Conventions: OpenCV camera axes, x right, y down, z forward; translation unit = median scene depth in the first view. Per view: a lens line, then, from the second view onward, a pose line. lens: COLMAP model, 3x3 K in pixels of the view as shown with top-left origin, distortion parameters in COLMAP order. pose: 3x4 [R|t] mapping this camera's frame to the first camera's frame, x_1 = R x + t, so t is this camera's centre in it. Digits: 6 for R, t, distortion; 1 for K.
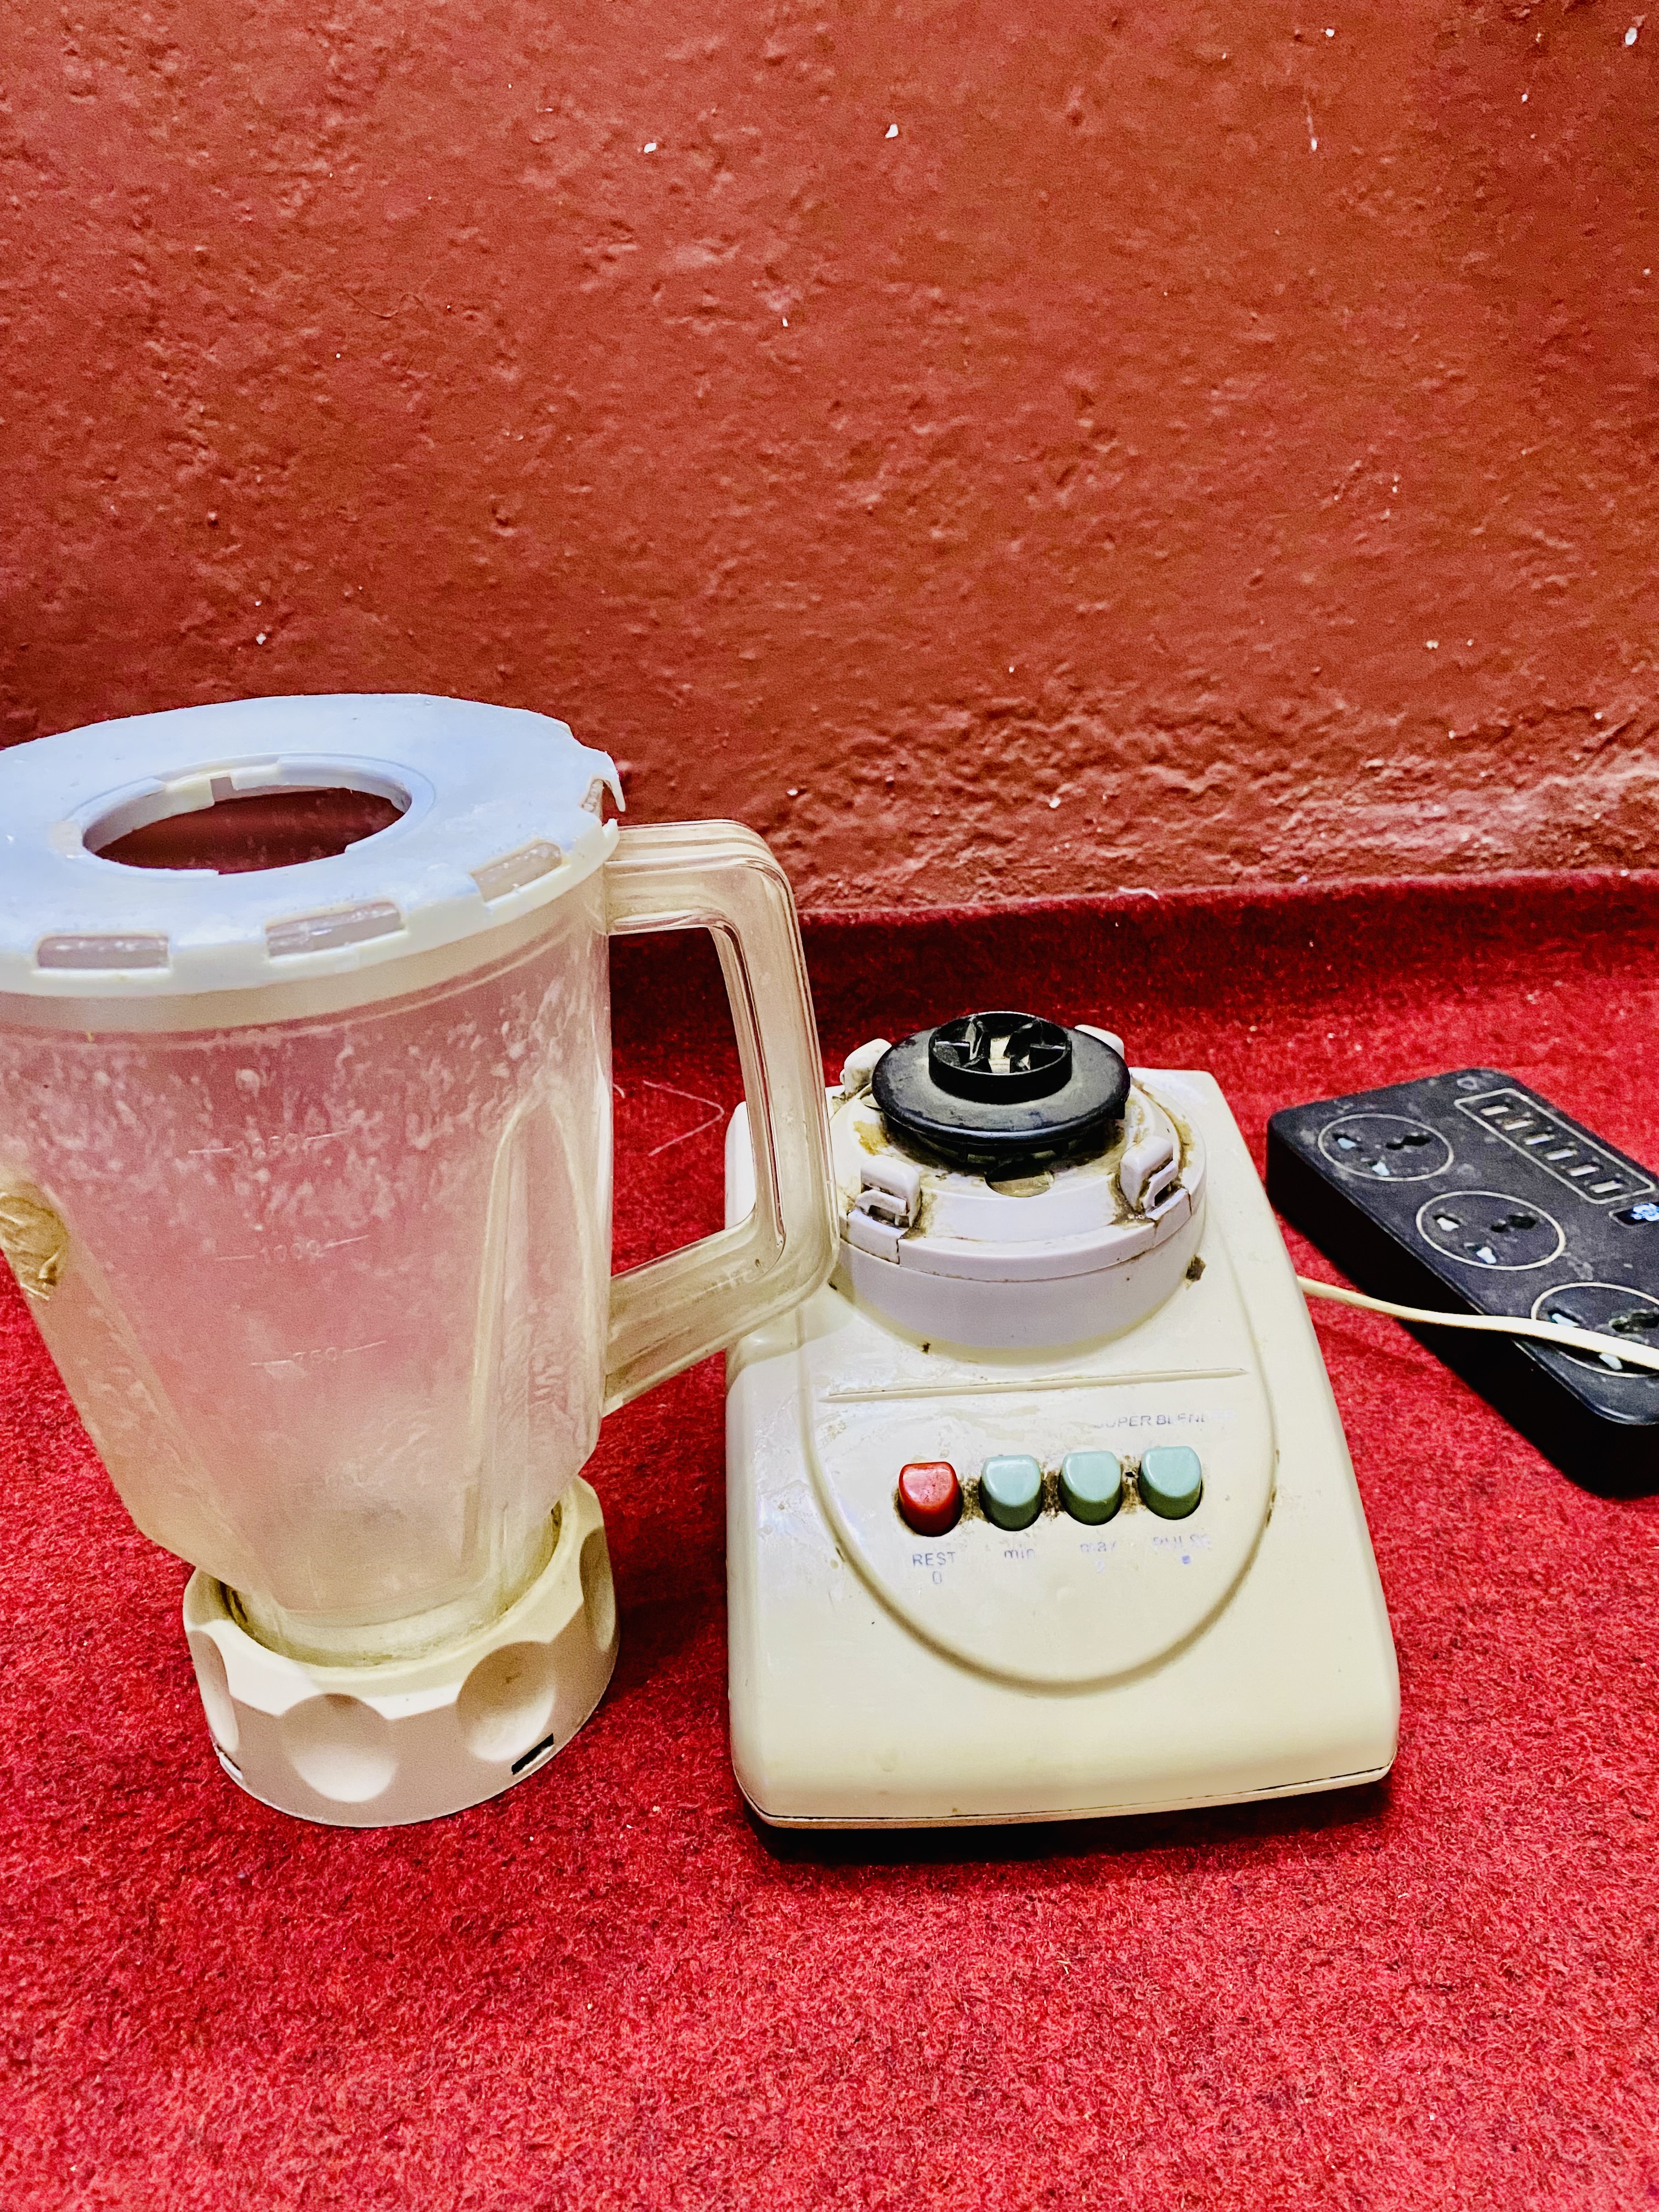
lens RADIAL K [[1679.2, 0, 847.1], [0, 1679.2, 1116.2], [0, 0, 1]] dist [0.004547, 0.004021]
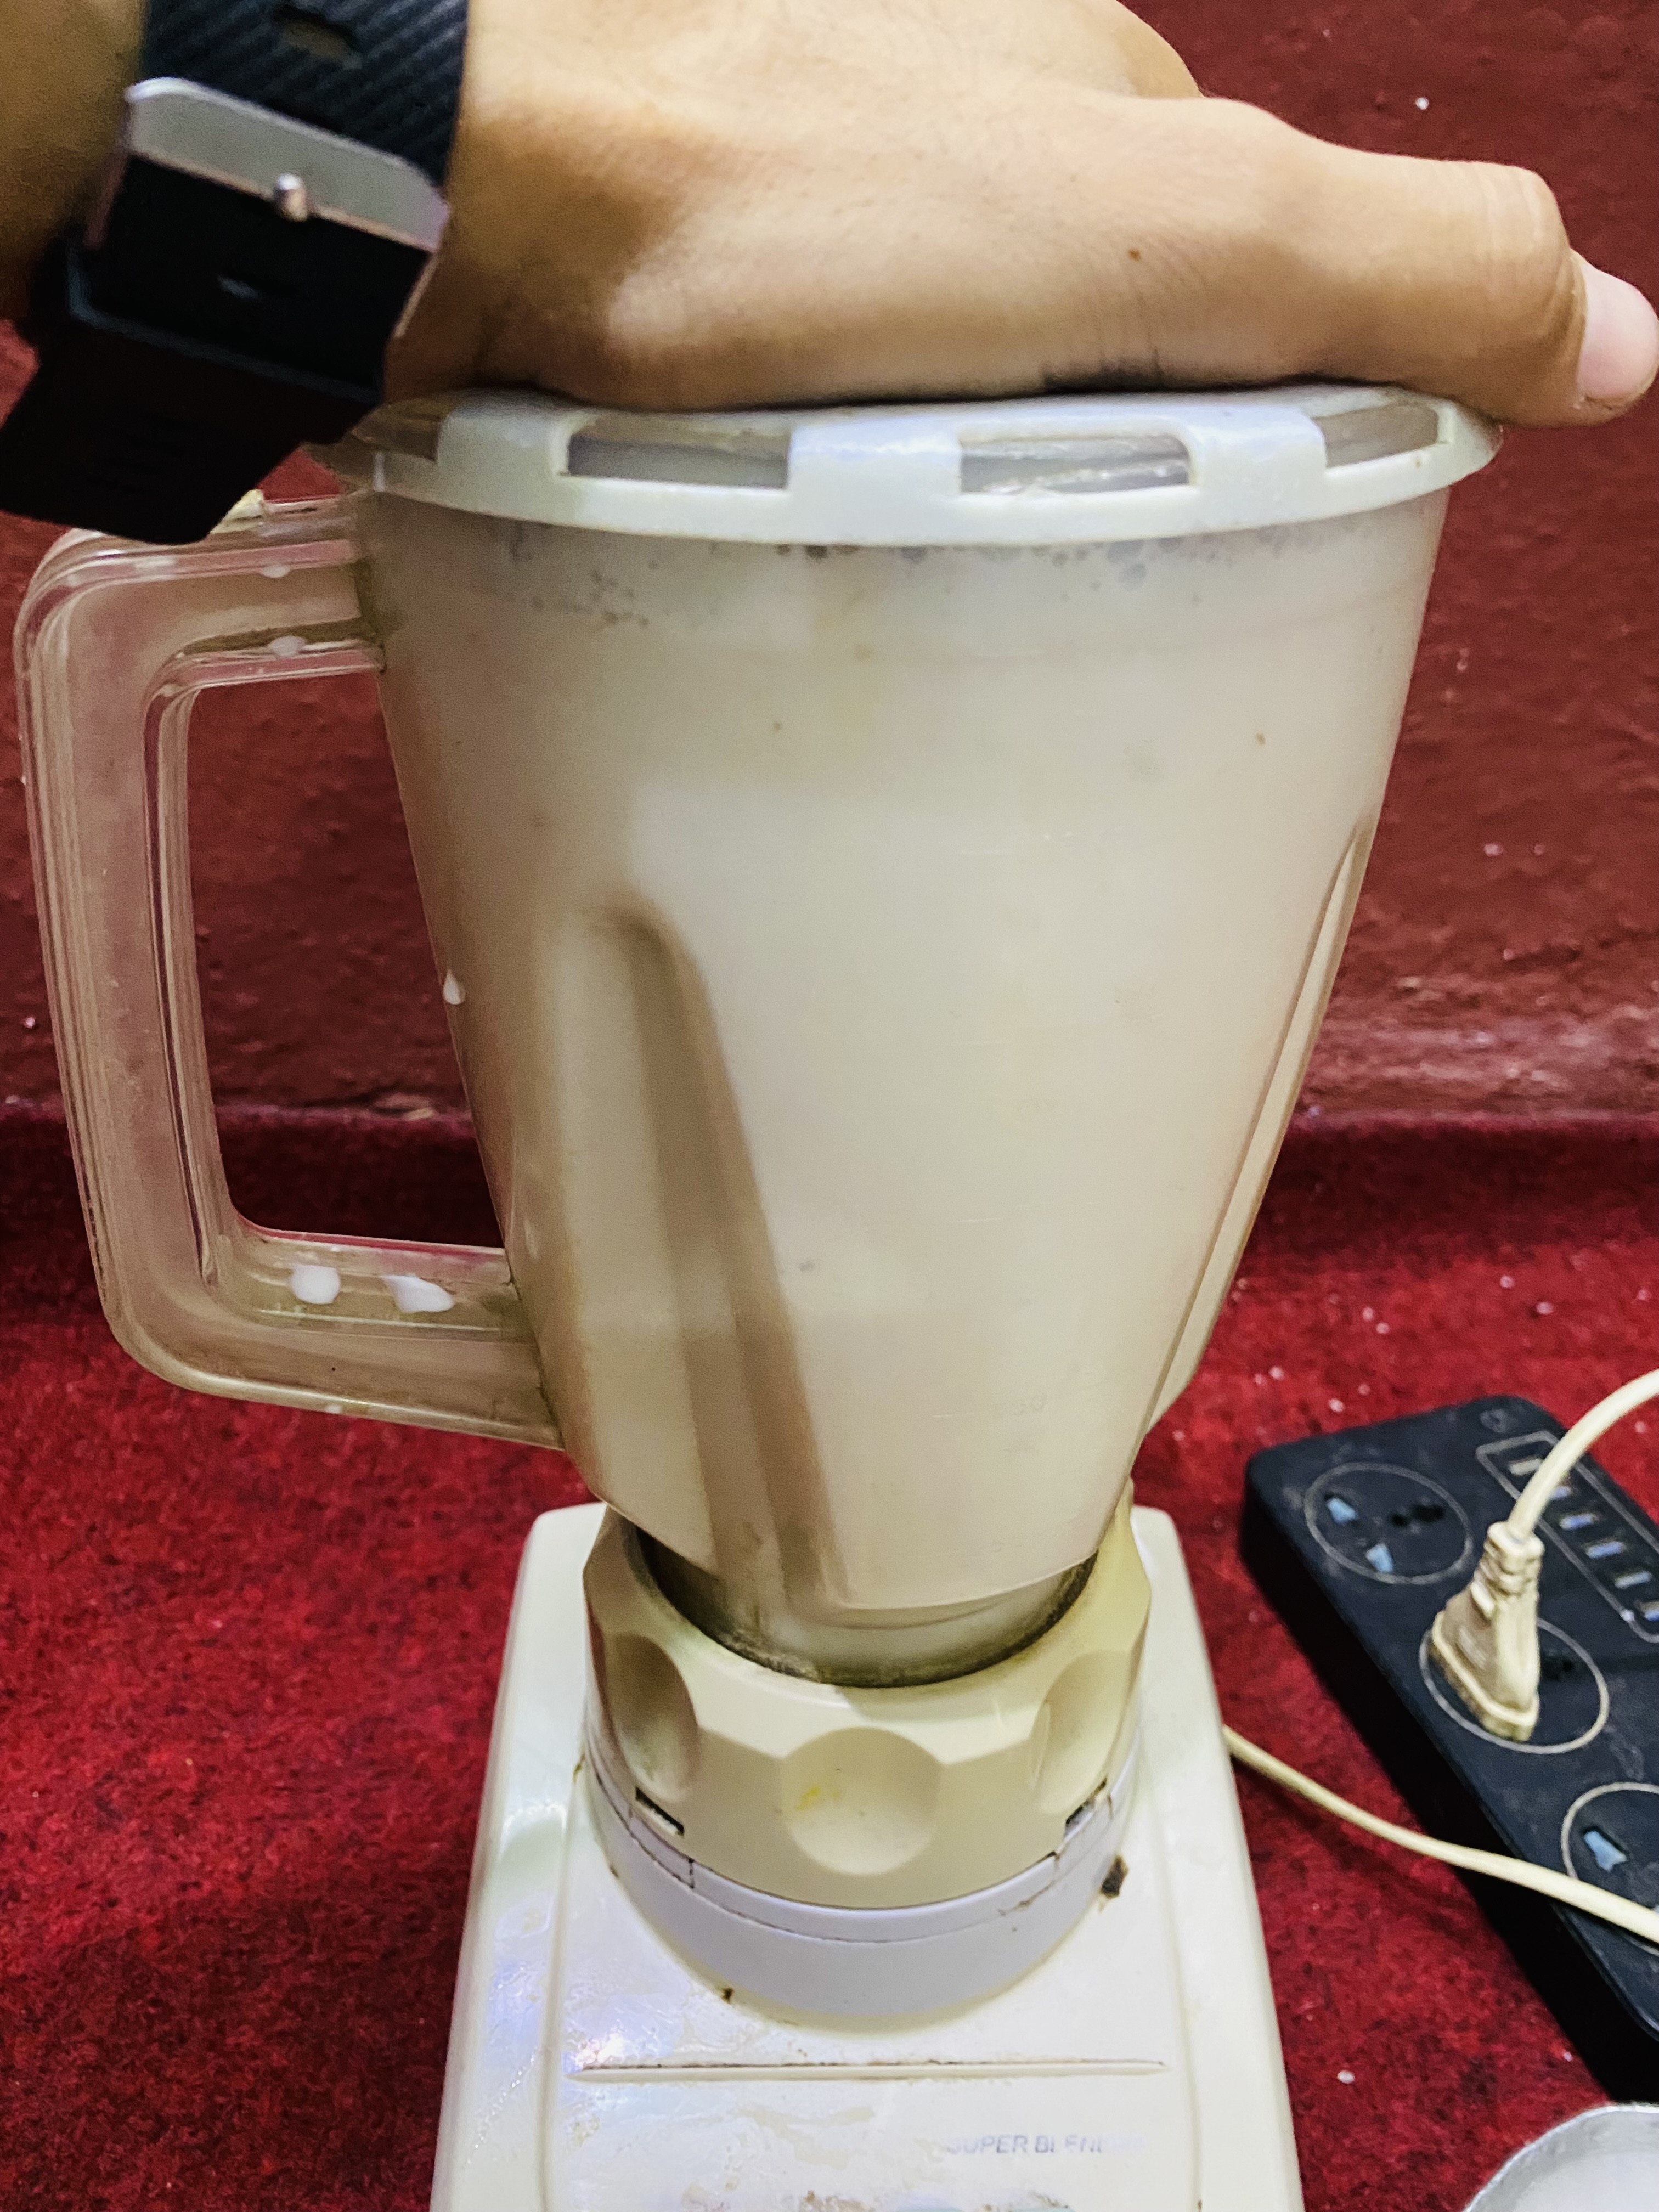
lens RADIAL K [[1659.5, 0, 829.5], [0, 1659.5, 1106.0], [0, 0, 1]] dist [-0.034431, 0.006539]
pose [[0.997973, 0.061990, -0.014407, 0.055267], [-0.061349, 0.997259, 0.041356, -0.193629], [0.016931, -0.040388, 0.999041, 0.223428]]
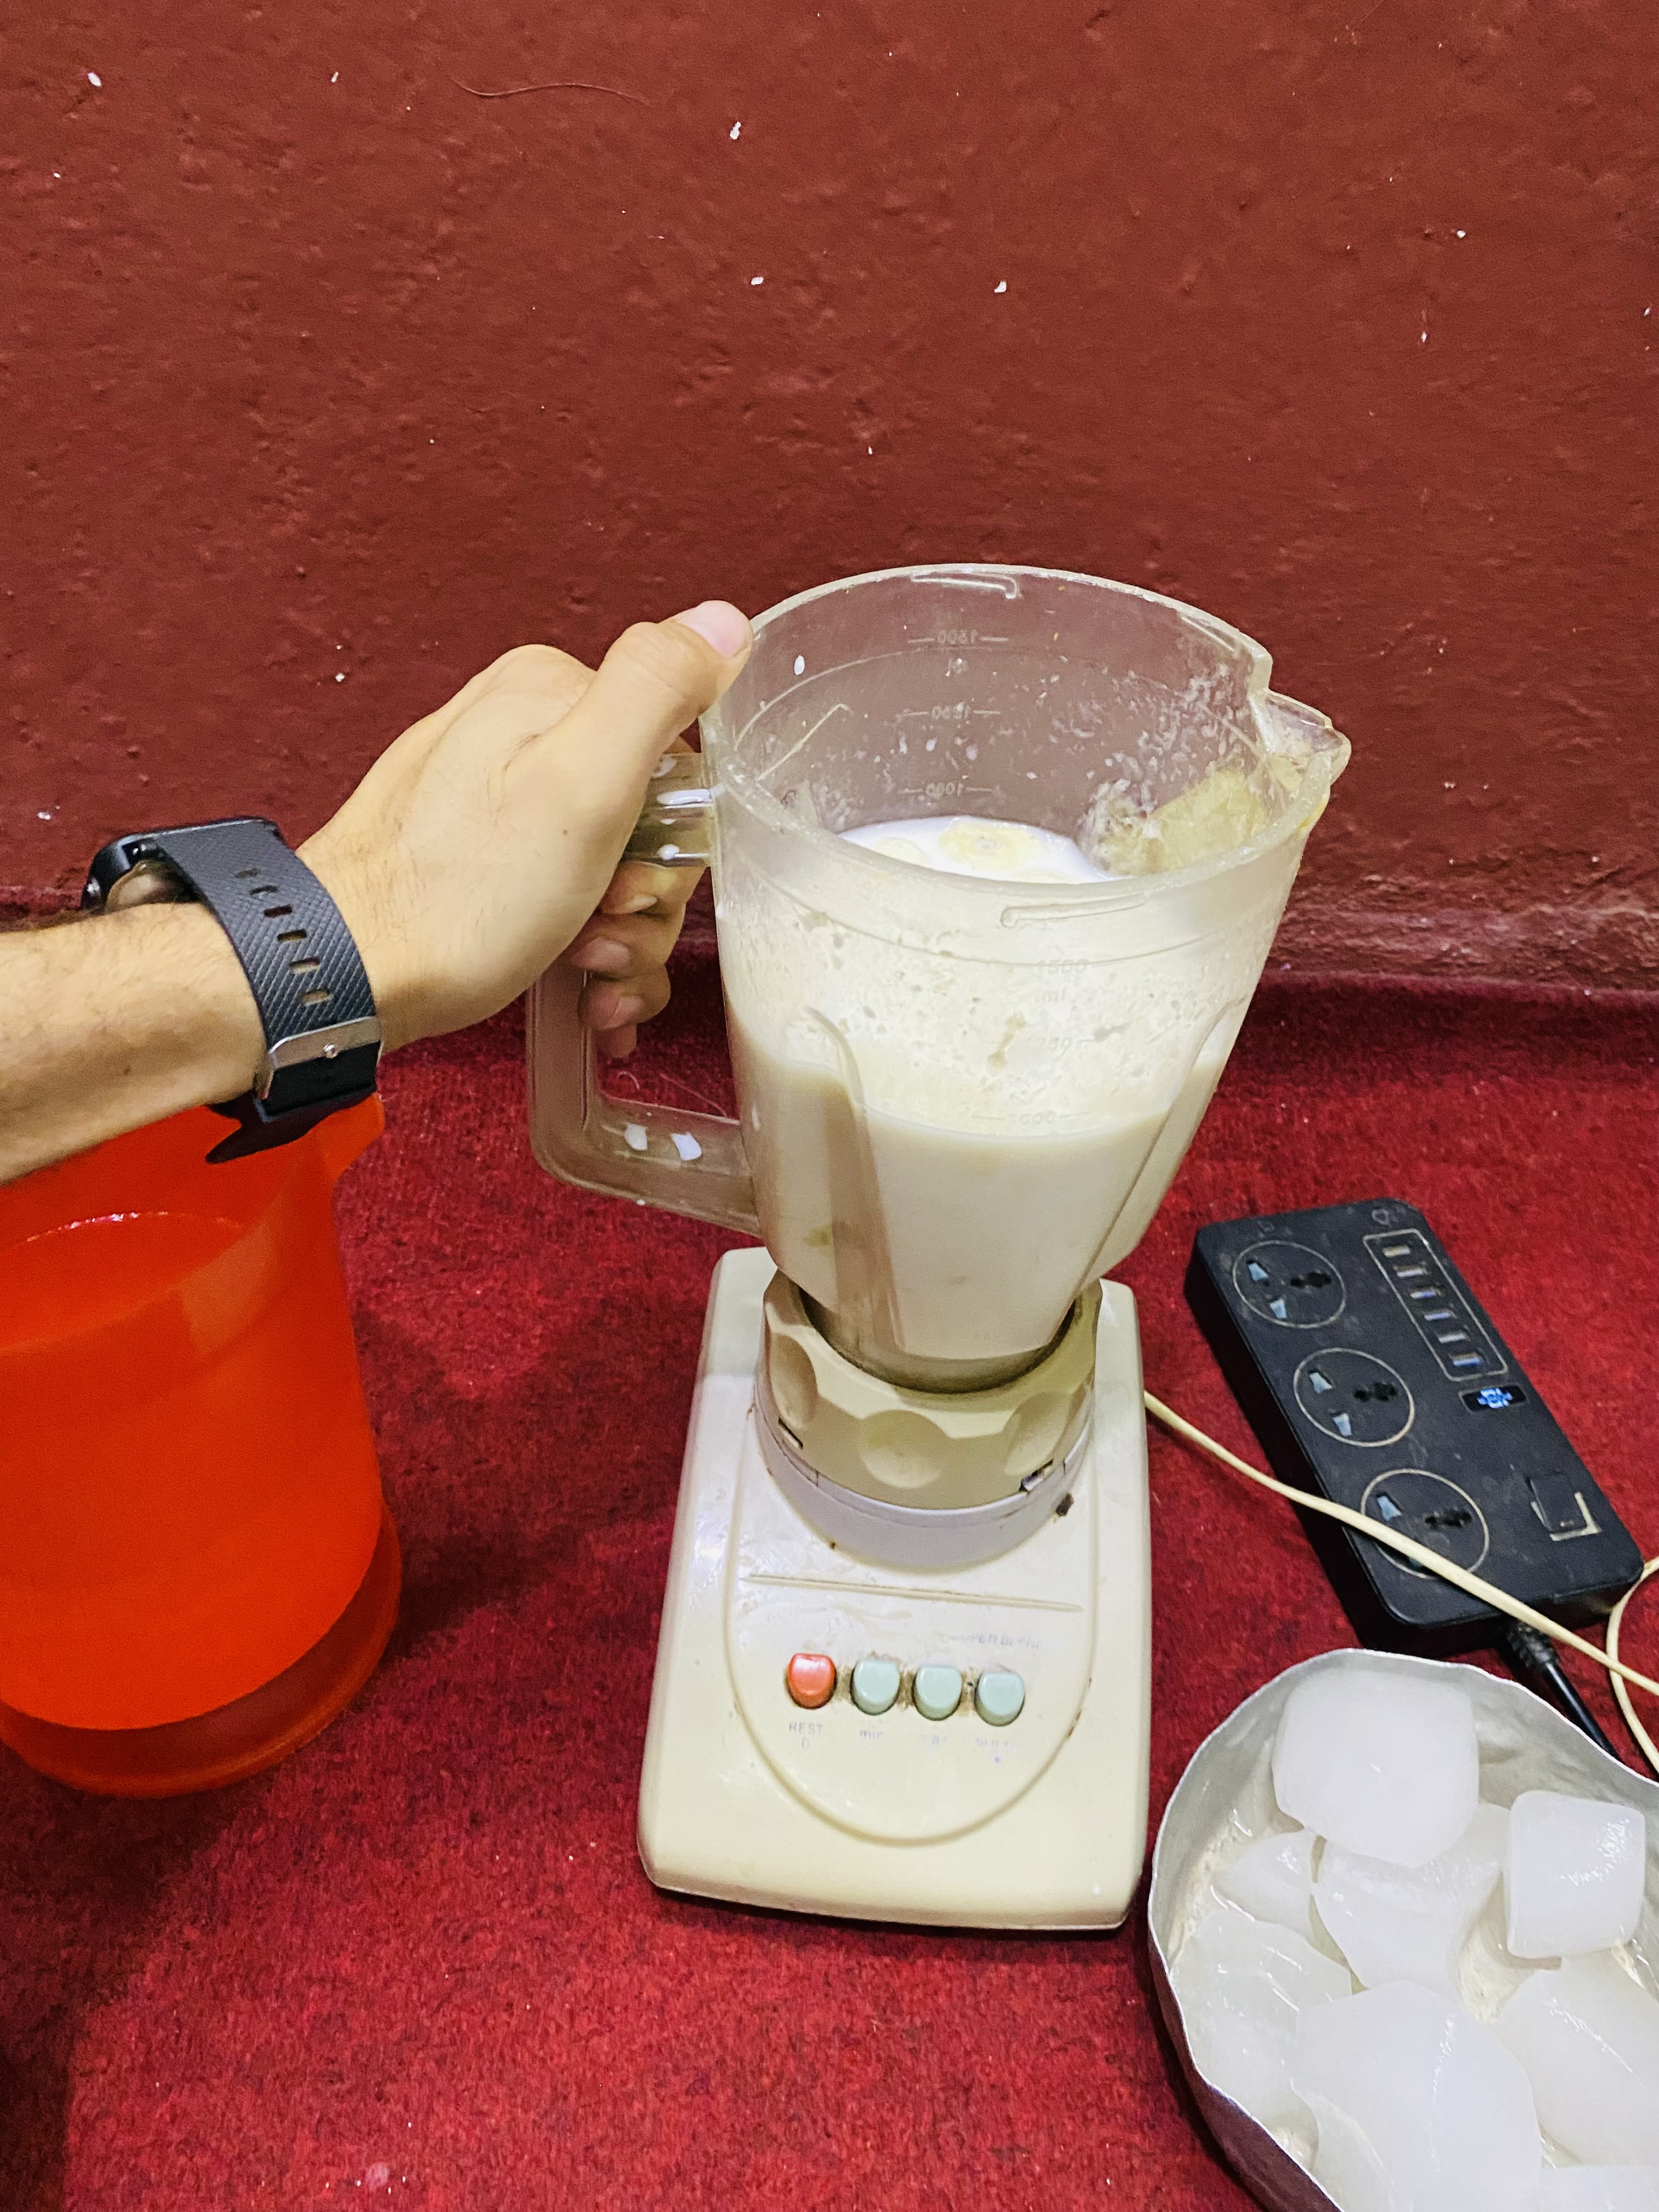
lens RADIAL K [[1689.6, 0, 835.4], [0, 1689.6, 1109.1], [0, 0, 1]] dist [0.011076, 0.003360]
pose [[0.990354, 0.138495, 0.004291, -0.007125], [-0.134826, 0.956051, 0.260363, -0.352311], [0.031956, -0.258430, 0.965501, -0.089853]]
